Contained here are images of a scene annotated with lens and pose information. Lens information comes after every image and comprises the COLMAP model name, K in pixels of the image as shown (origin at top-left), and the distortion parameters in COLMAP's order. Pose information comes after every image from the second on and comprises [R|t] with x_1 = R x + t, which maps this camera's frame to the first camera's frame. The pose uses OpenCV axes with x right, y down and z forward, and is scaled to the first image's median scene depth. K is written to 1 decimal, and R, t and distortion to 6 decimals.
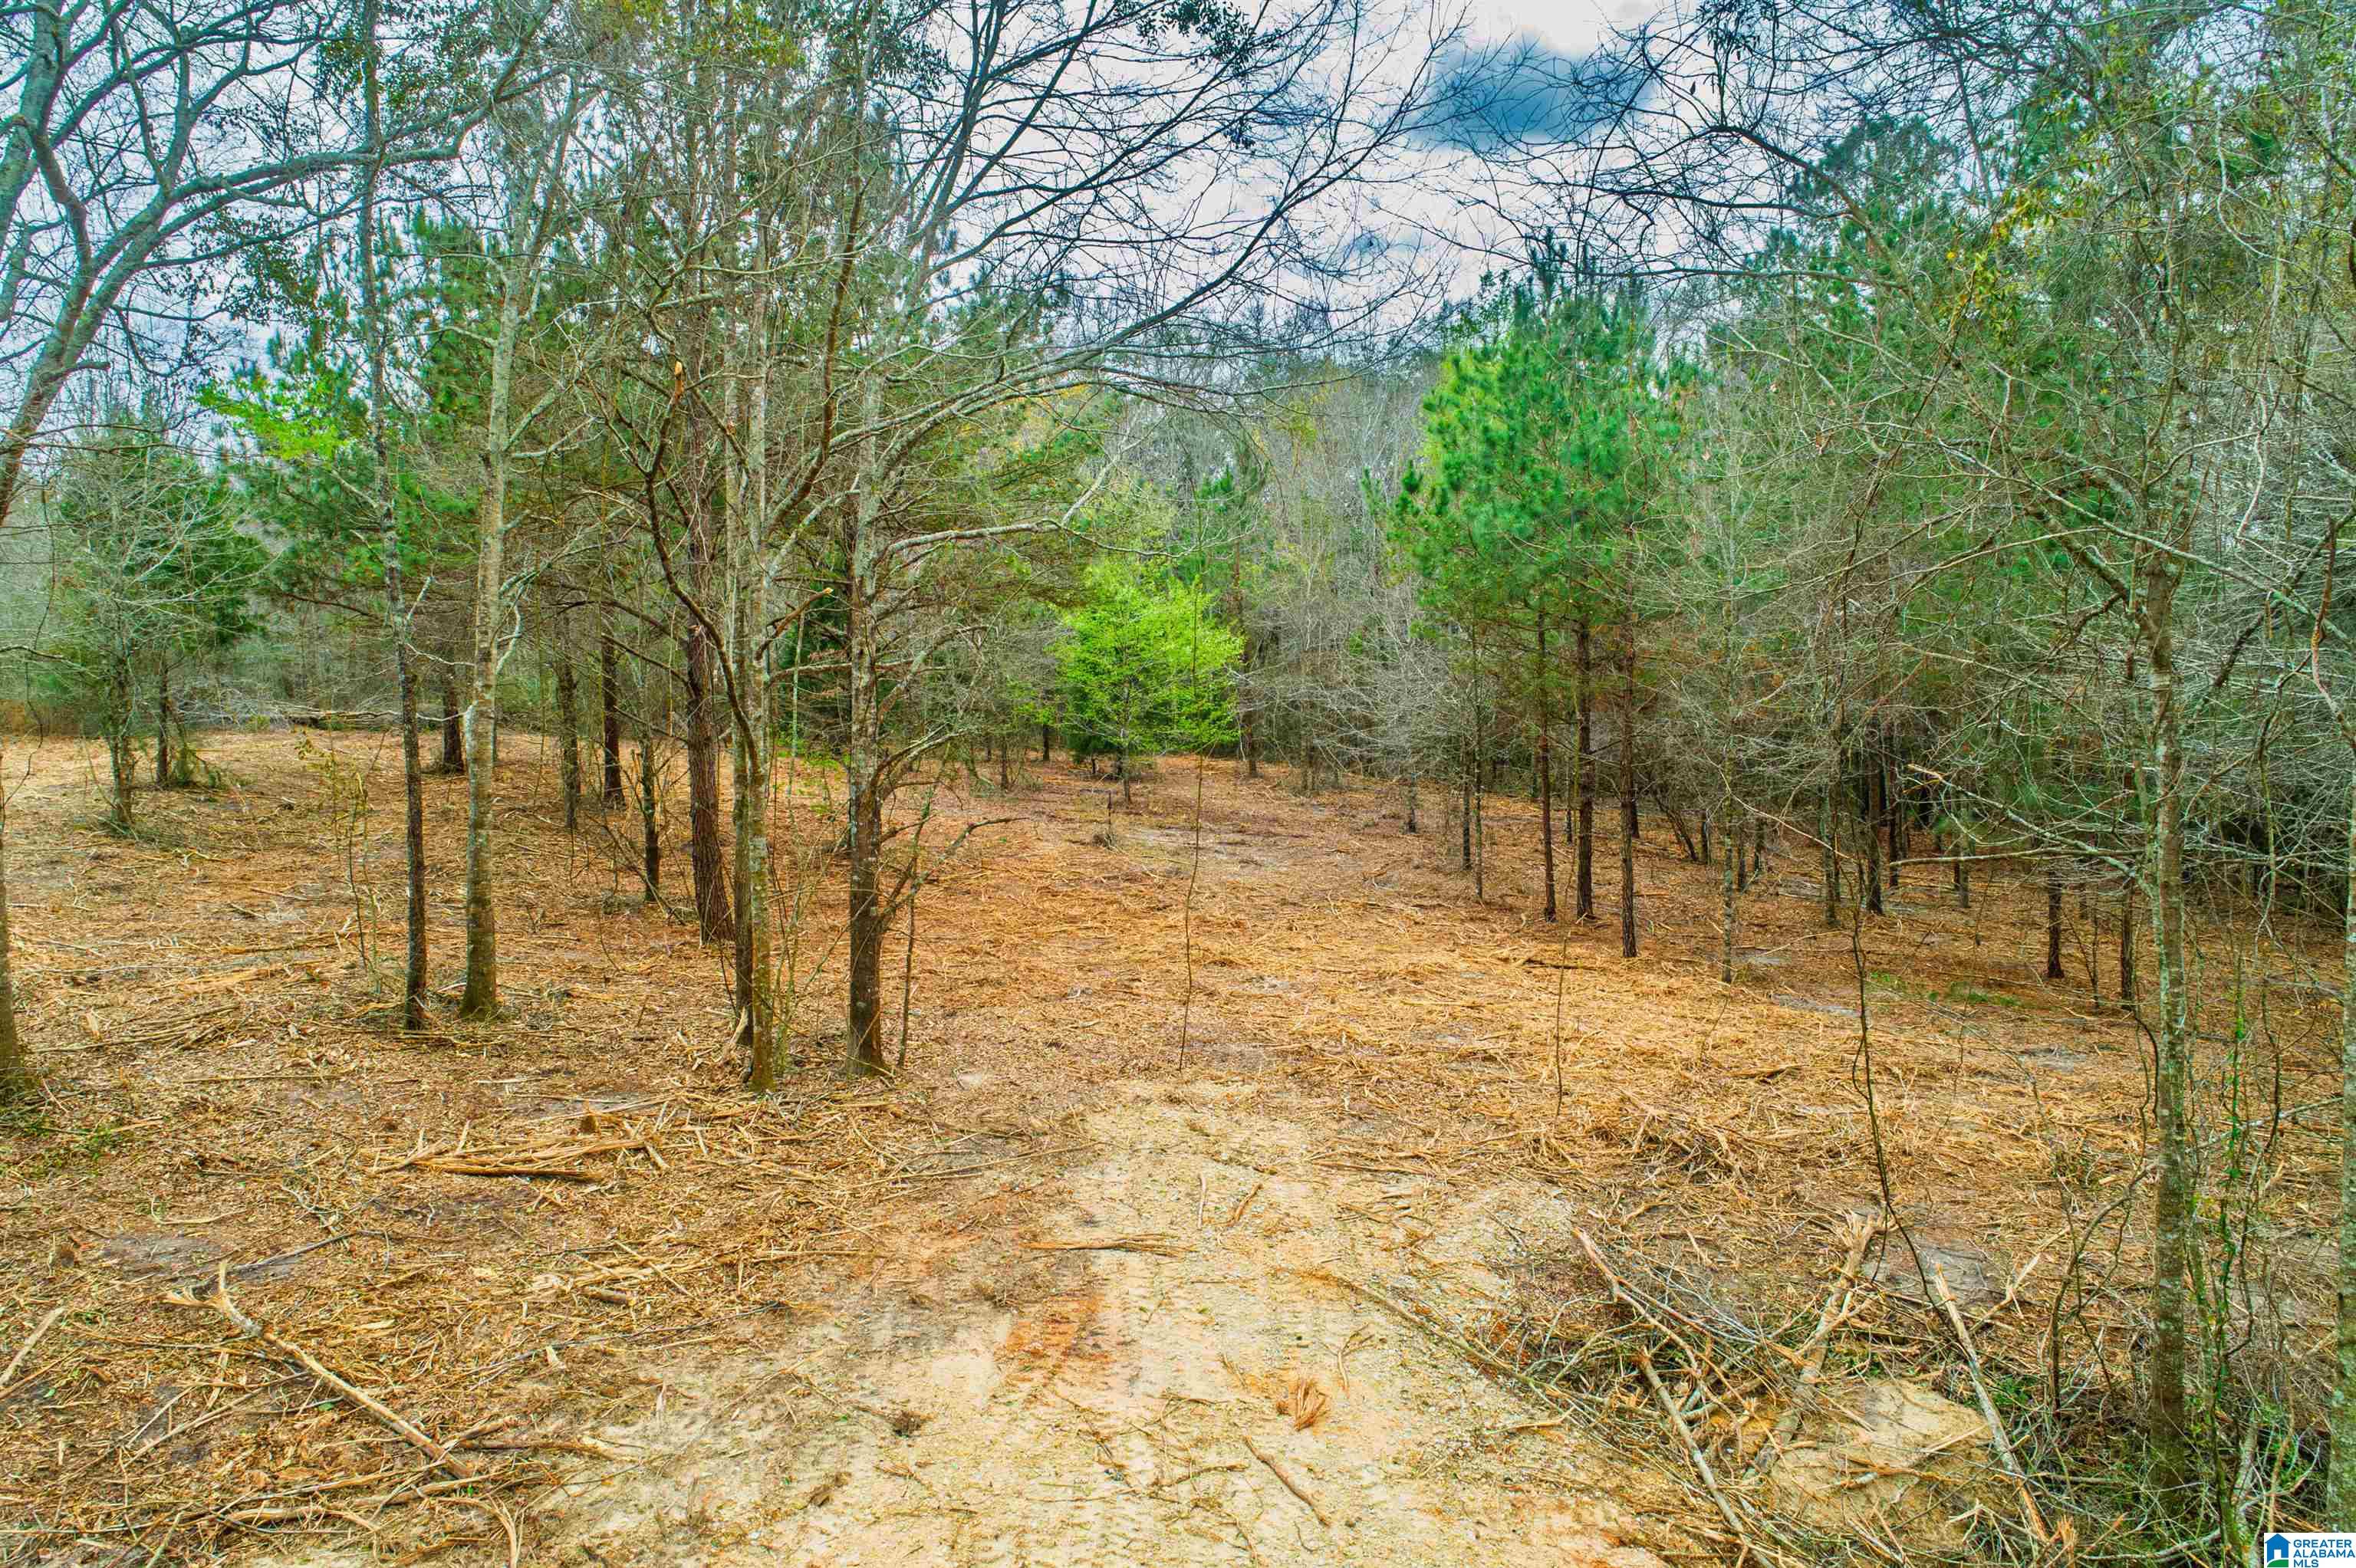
lens RADIAL K [[1650.5, 0, 1136.9], [0, 1650.5, 732.0], [0, 0, 1]] dist [-0.002958, 0.005621]
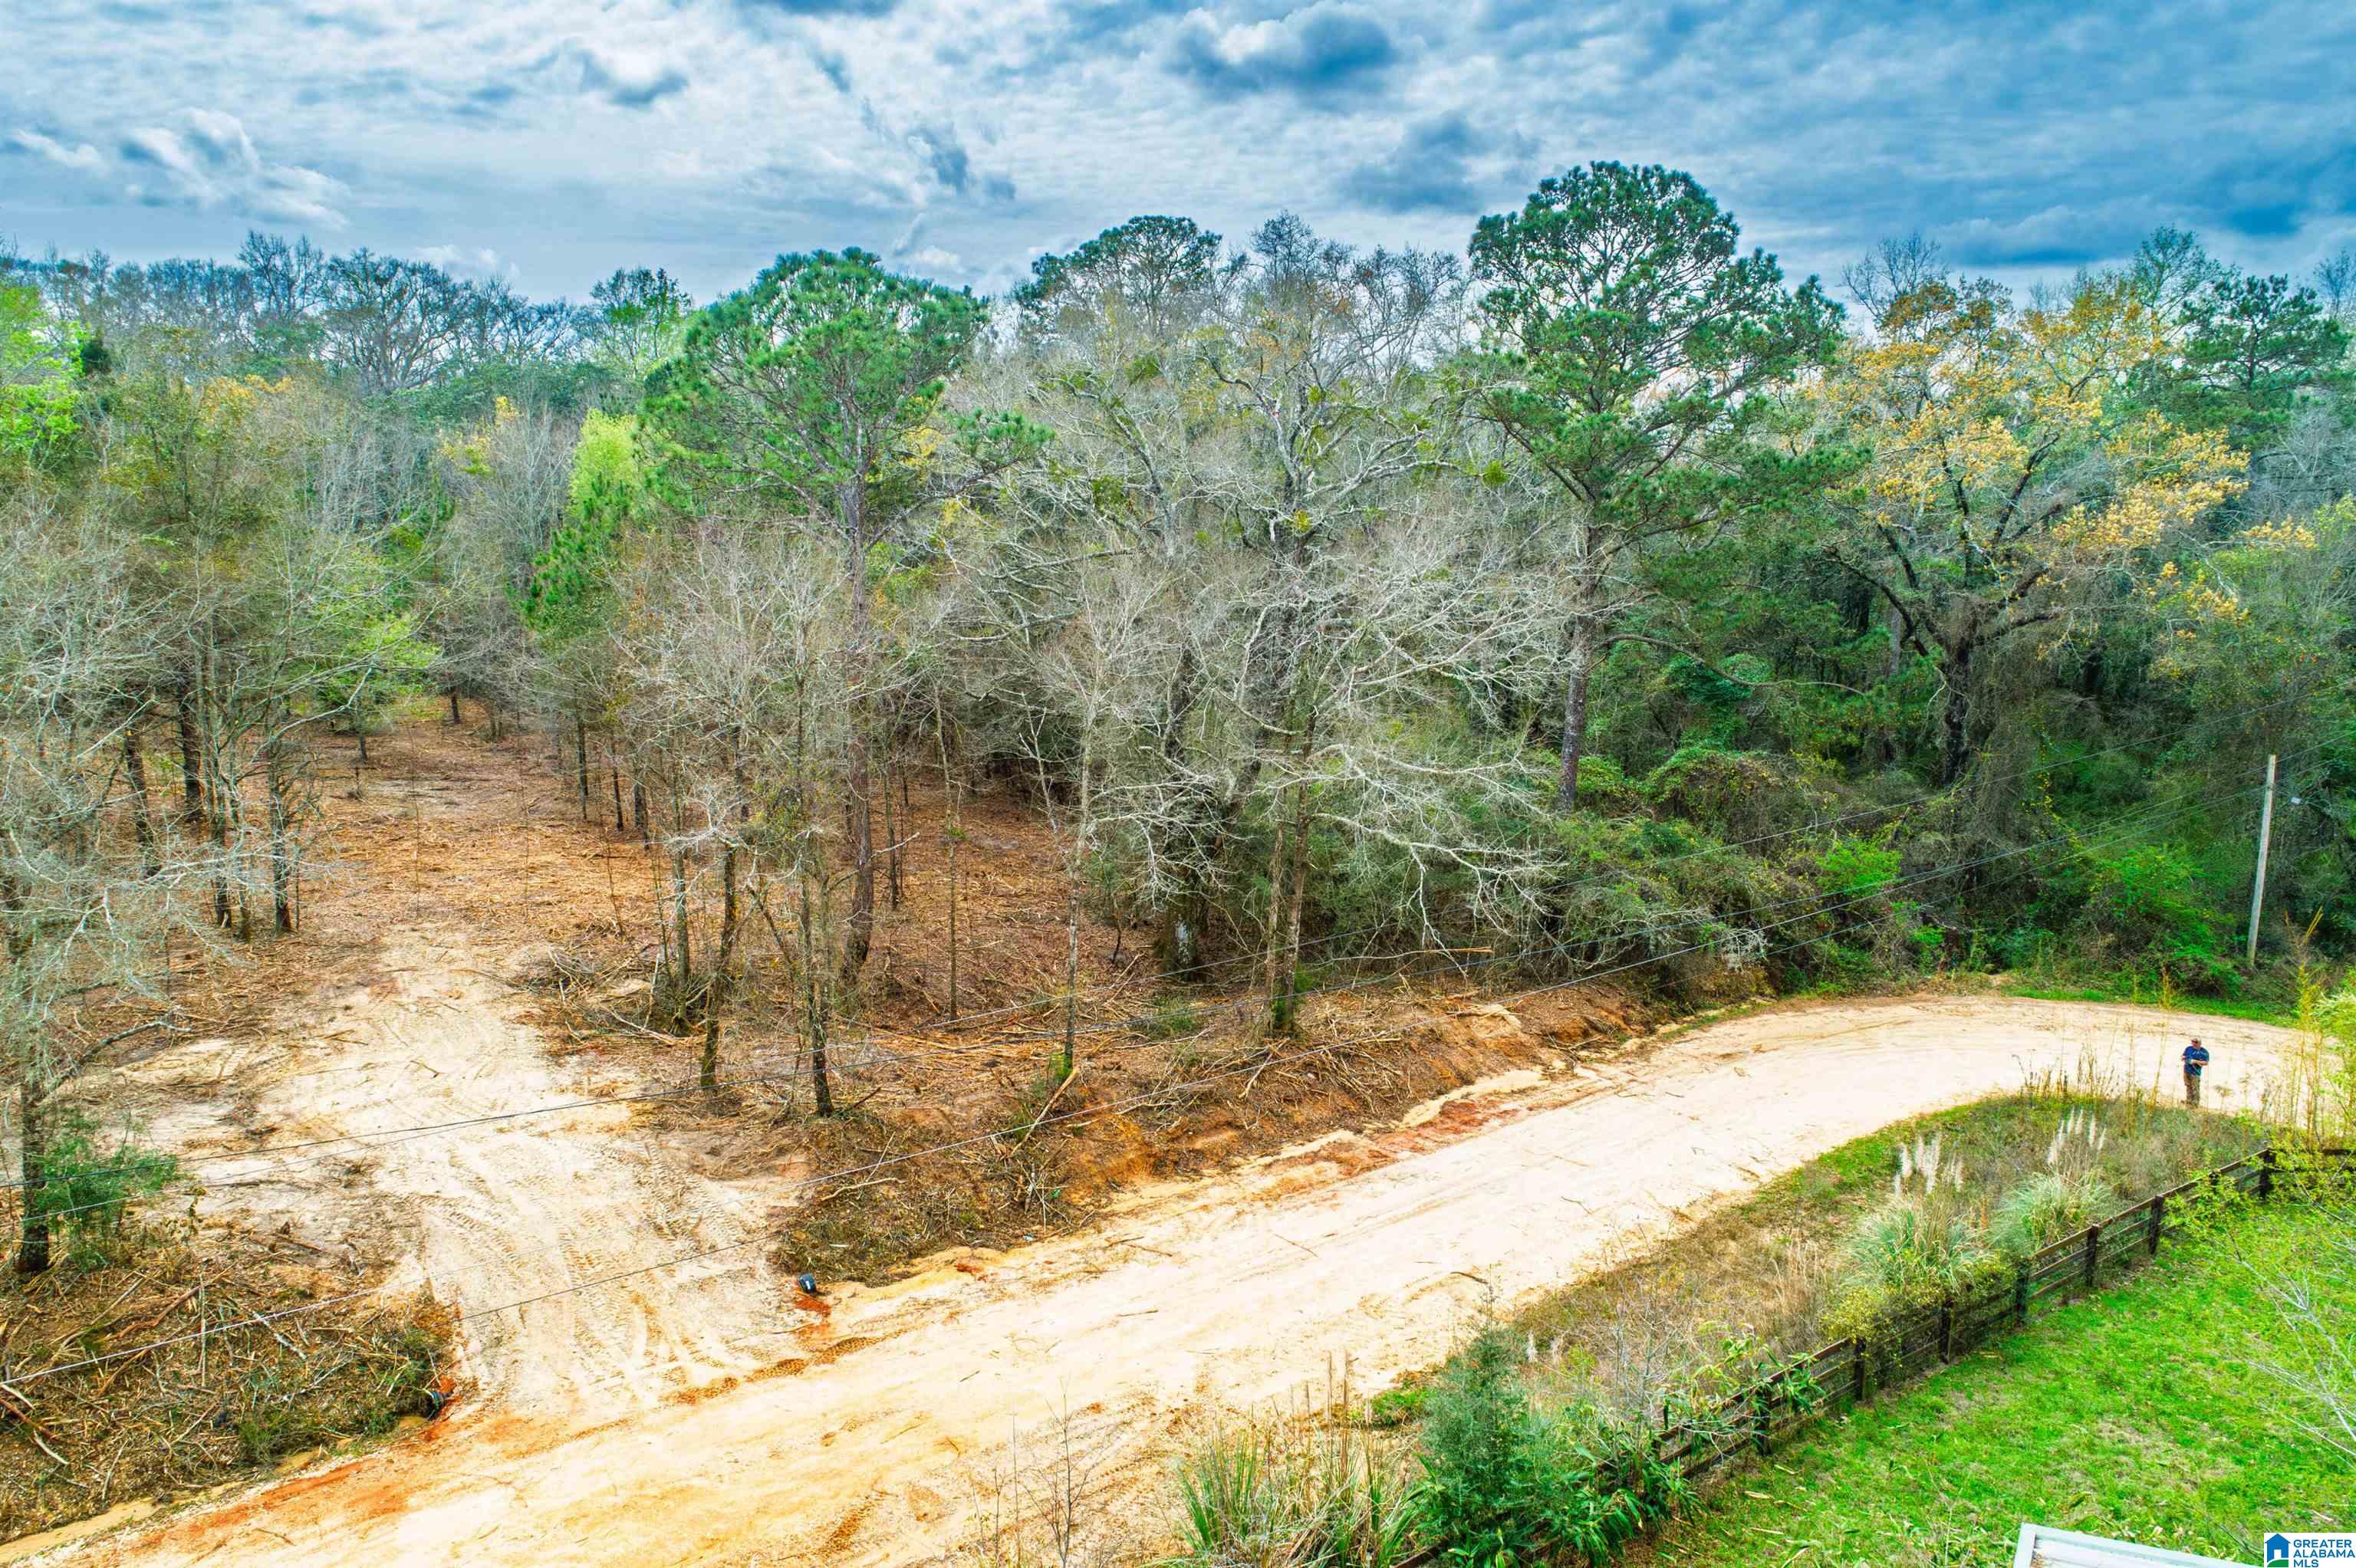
lens RADIAL K [[1629.5, 0, 1179.3], [0, 1629.5, 780.7], [0, 0, 1]] dist [-0.001828, 0.011139]
pose [[0.888943, -0.060589, 0.453992, -0.064746], [0.003358, 0.992047, 0.125822, -0.374274], [-0.458005, -0.110325, 0.882077, -2.024801]]
